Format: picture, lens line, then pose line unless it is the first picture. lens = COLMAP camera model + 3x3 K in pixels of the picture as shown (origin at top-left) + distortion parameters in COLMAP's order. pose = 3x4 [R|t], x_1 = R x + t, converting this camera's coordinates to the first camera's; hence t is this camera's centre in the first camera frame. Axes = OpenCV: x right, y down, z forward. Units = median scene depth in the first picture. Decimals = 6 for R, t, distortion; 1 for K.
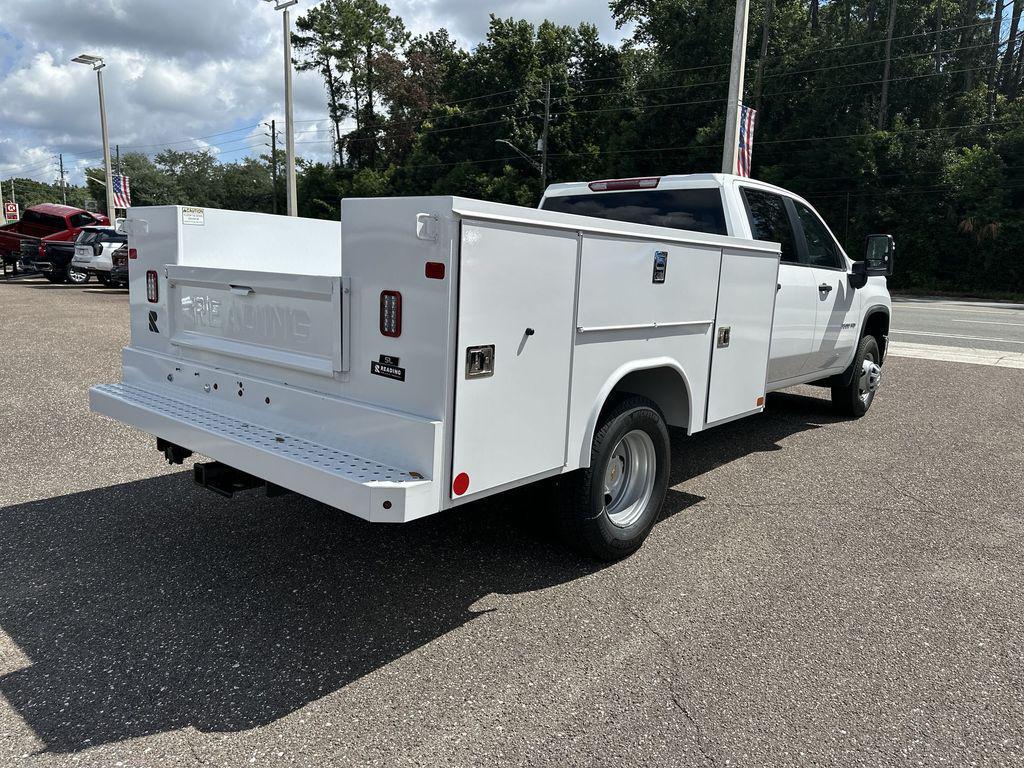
lens RADIAL K [[724.7, 0, 516.9], [0, 724.7, 387.3], [0, 0, 1]] dist [0.055016, -0.059563]
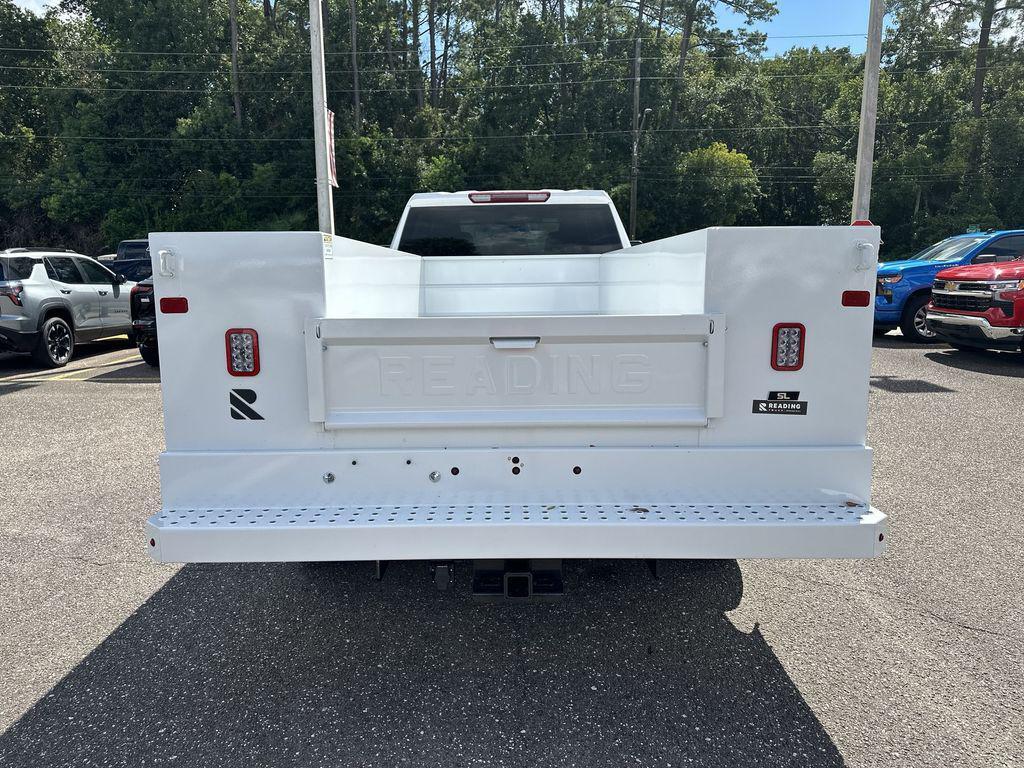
lens RADIAL K [[724.7, 0, 516.9], [0, 724.7, 387.3], [0, 0, 1]] dist [0.055016, -0.059563]
pose [[0.762077, -0.149822, 0.629915, -0.506599], [0.146850, 0.987503, 0.057211, -0.074920], [-0.630614, 0.048904, 0.774554, 0.229264]]
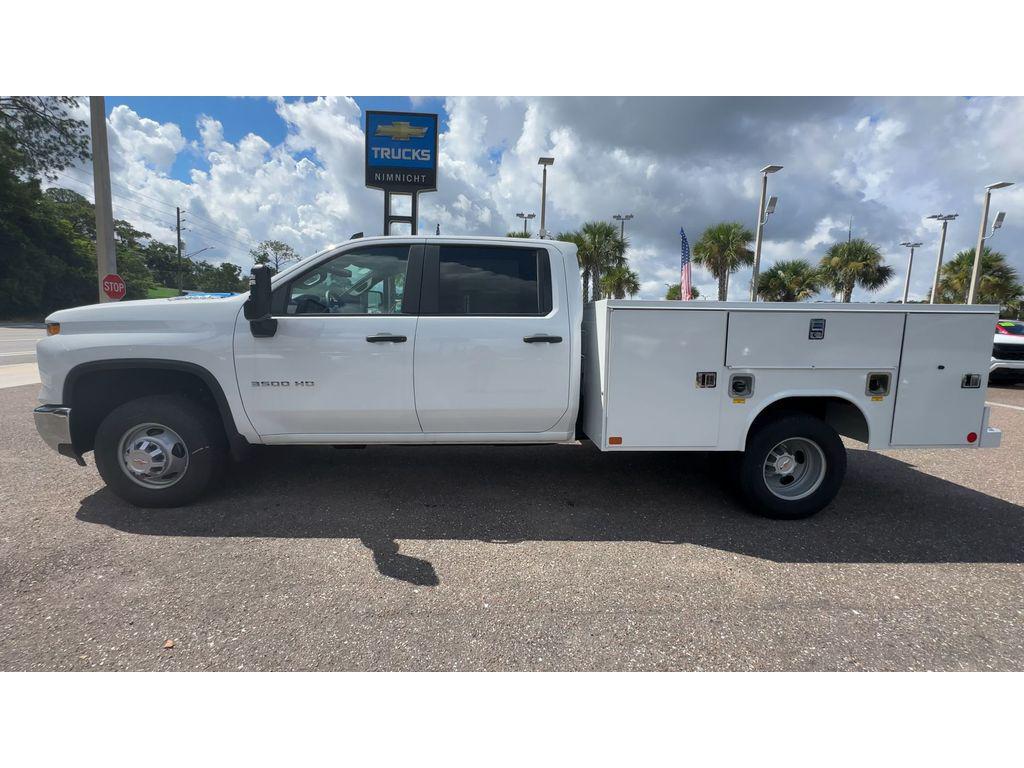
lens RADIAL K [[417.4, 0, 497.9], [0, 417.4, 384.4], [0, 0, 1]] dist [0.002223, -0.003846]
pose [[-0.689787, -0.162233, 0.705602, -0.325314], [0.074870, 0.953364, 0.292390, -0.286818], [-0.720131, 0.254515, -0.645472, 1.583840]]
